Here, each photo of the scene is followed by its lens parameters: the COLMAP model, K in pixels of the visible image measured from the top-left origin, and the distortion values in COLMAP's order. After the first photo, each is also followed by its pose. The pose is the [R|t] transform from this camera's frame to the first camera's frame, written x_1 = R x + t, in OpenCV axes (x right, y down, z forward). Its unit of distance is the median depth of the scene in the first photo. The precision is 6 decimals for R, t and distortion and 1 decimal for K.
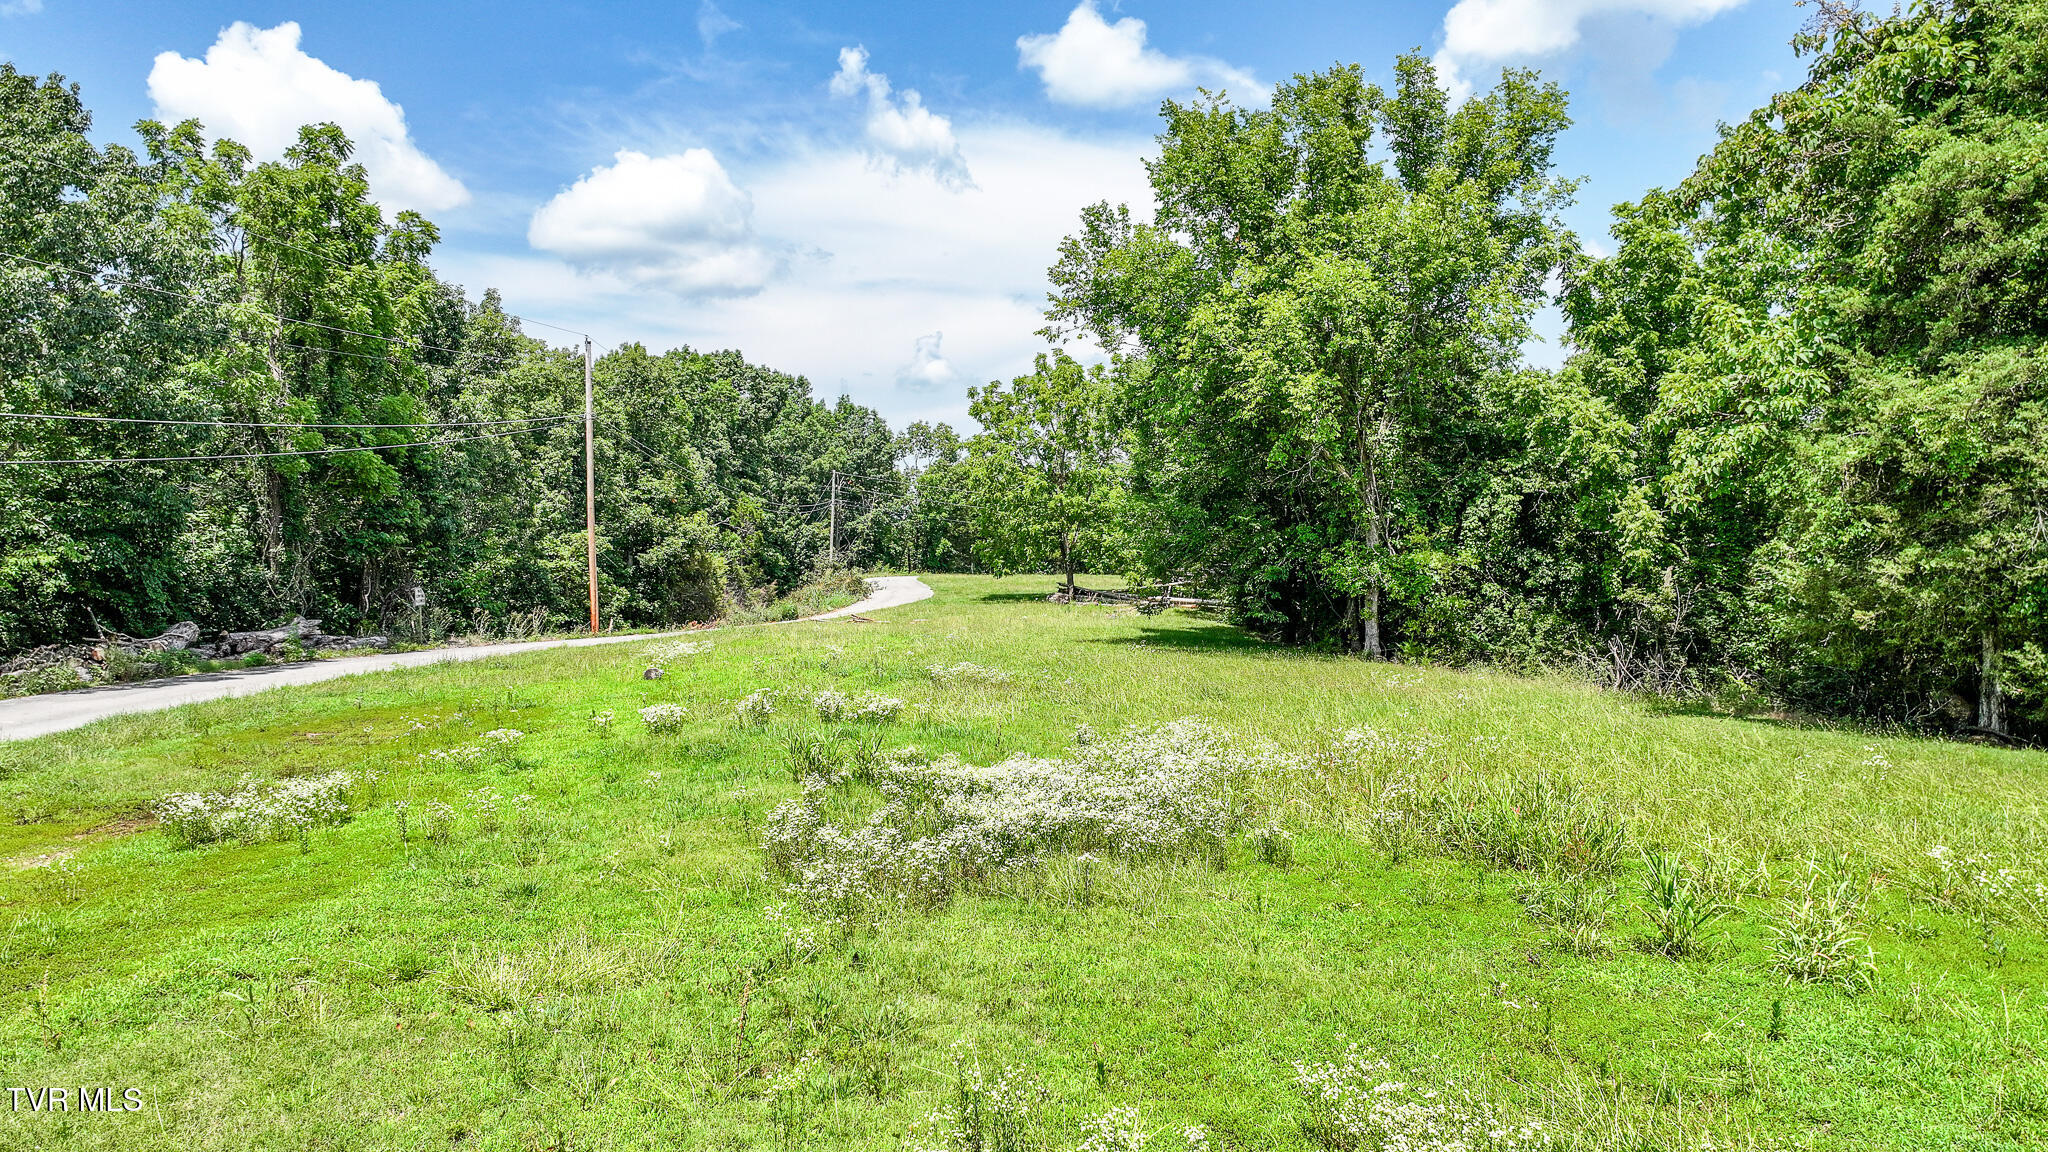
lens RADIAL K [[1447.2, 0, 1029.0], [0, 1447.2, 575.9], [0, 0, 1]] dist [-0.001590, 0.015293]
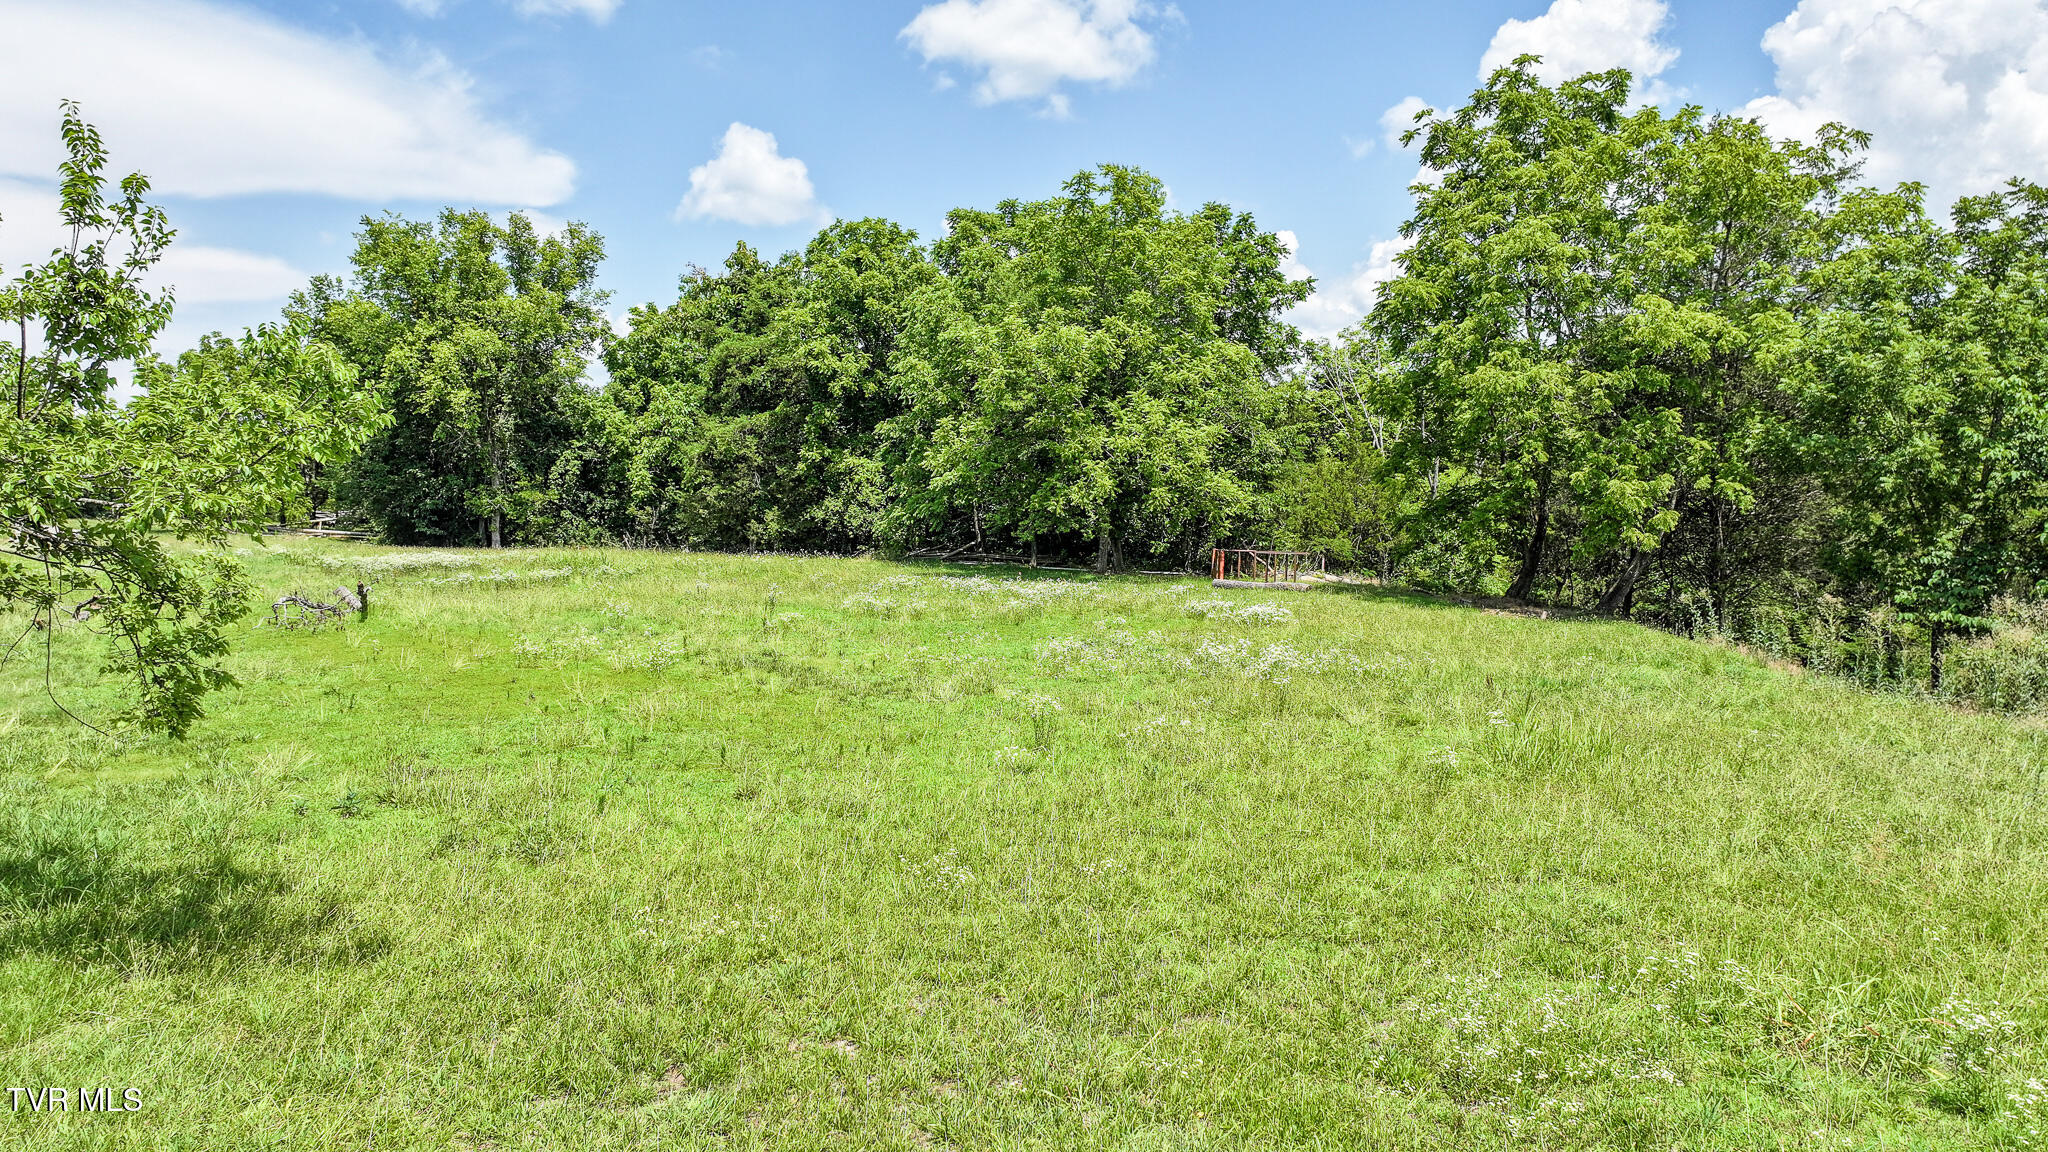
lens RADIAL K [[1447.2, 0, 1042.3], [0, 1447.2, 556.7], [0, 0, 1]] dist [-0.001590, 0.015293]
pose [[0.813234, -0.012526, 0.581802, -0.137425], [0.003709, 0.999860, 0.016342, 0.020471], [-0.581925, -0.011132, 0.813167, -0.451229]]
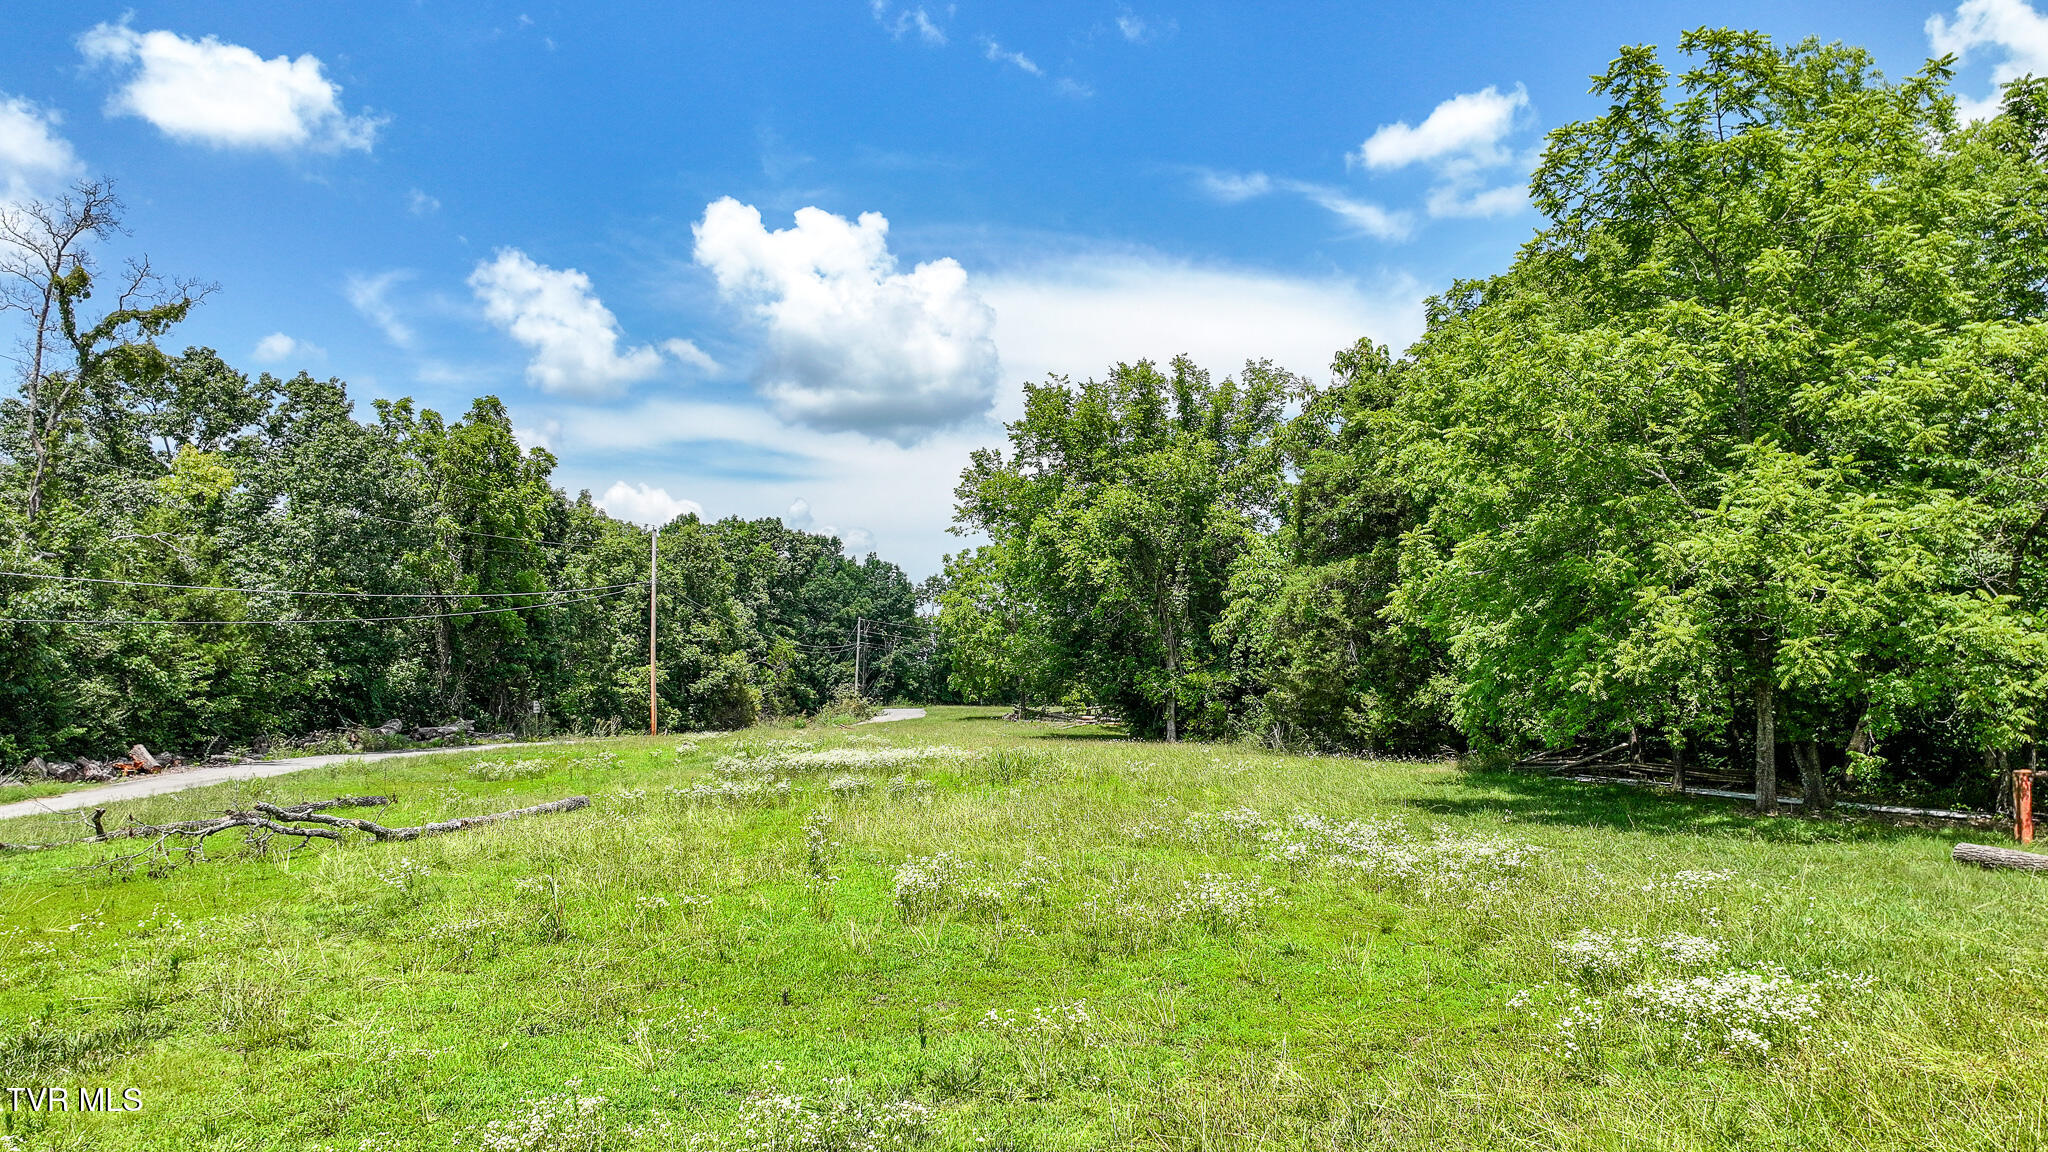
lens RADIAL K [[1447.2, 0, 1027.1], [0, 1447.2, 571.7], [0, 0, 1]] dist [-0.001590, 0.015293]
pose [[0.999111, -0.004206, -0.041940, 0.090129], [-0.000105, 0.994756, -0.102281, 0.018183], [0.042150, 0.102195, 0.993871, -0.293940]]
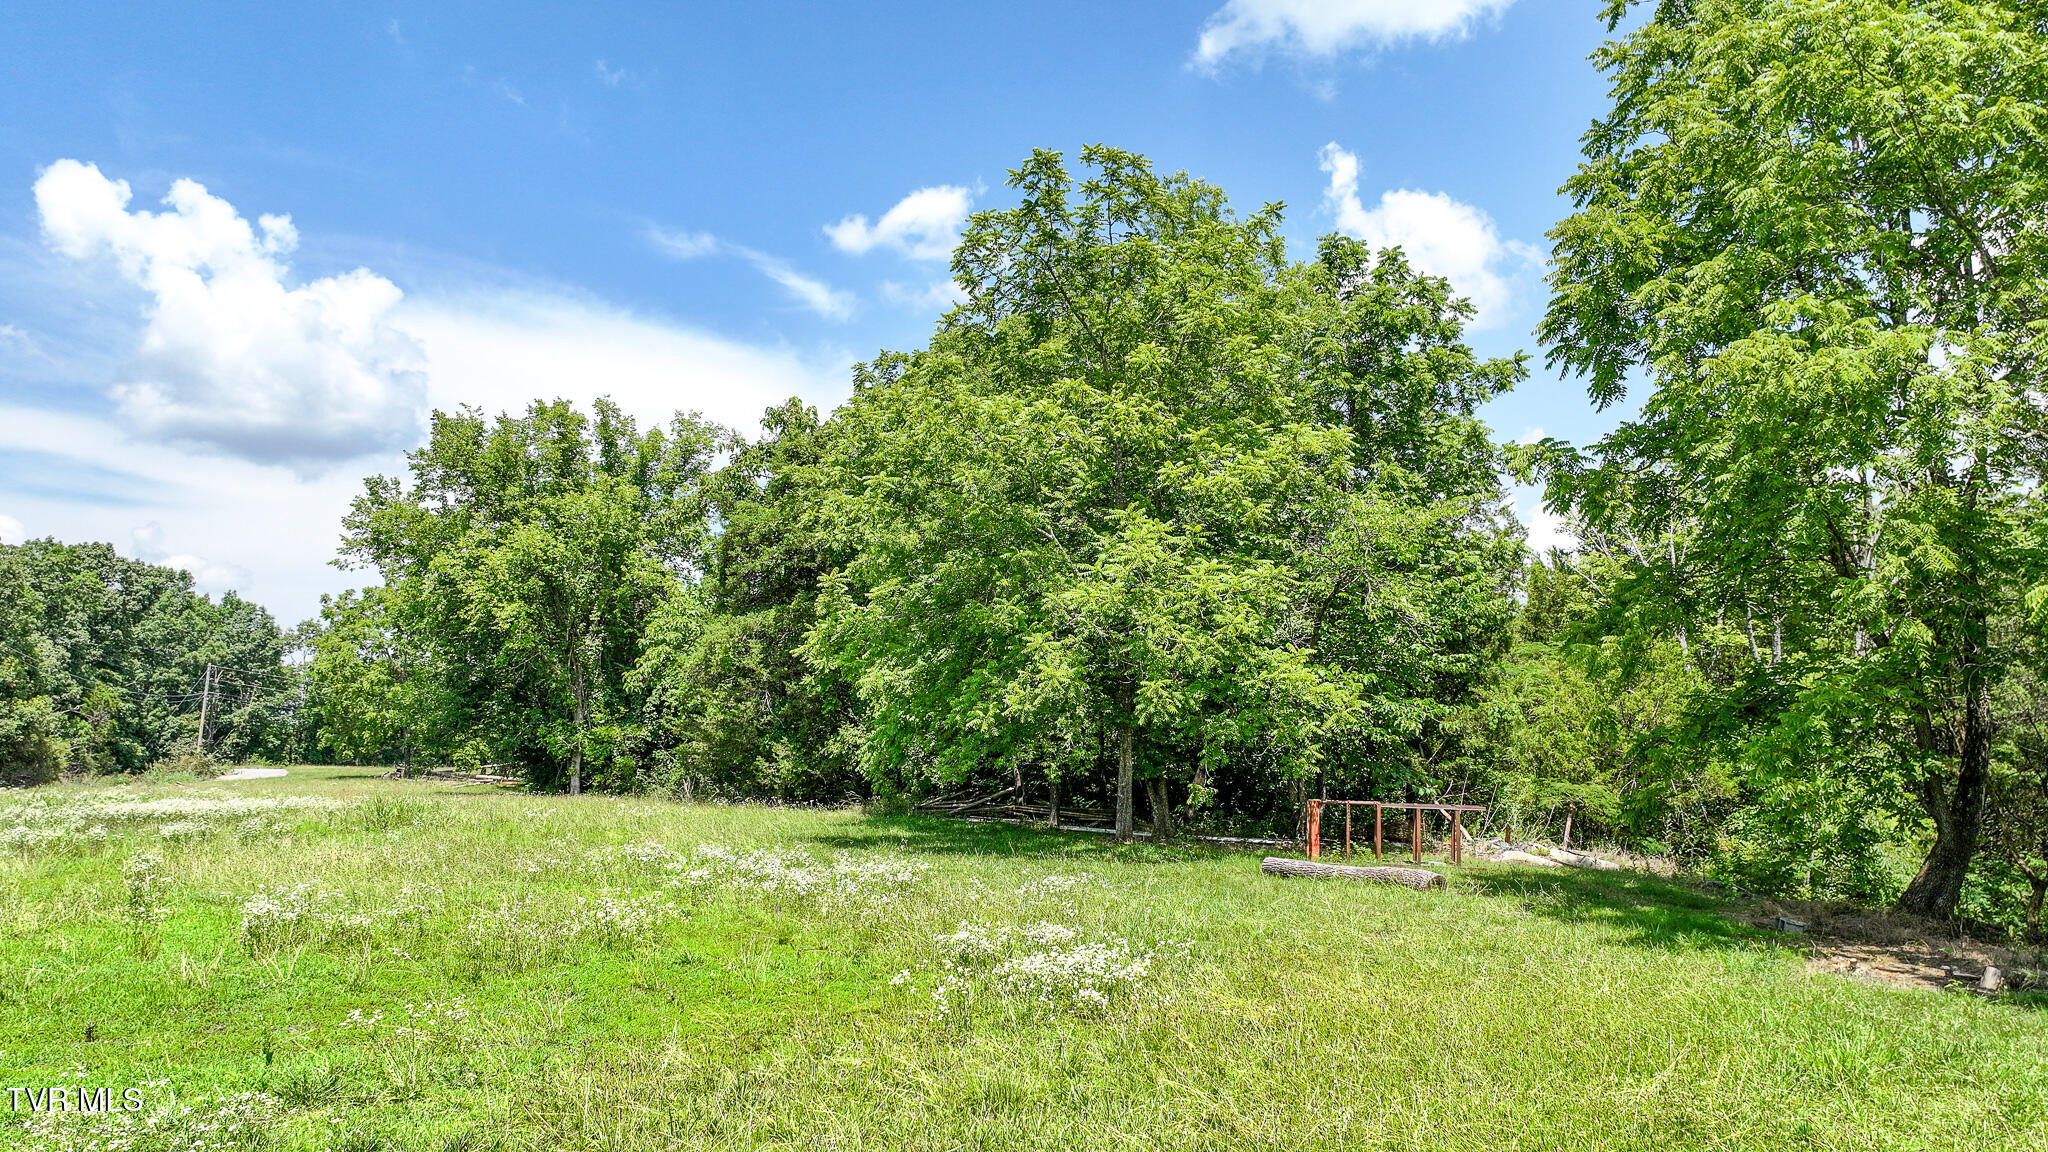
lens RADIAL K [[1447.2, 0, 1038.5], [0, 1447.2, 571.2], [0, 0, 1]] dist [-0.001590, 0.015293]
pose [[0.934835, 0.055002, 0.350797, 0.090139], [-0.002169, 0.988796, -0.149254, 0.025489], [-0.355076, 0.138768, 0.924481, -0.297494]]
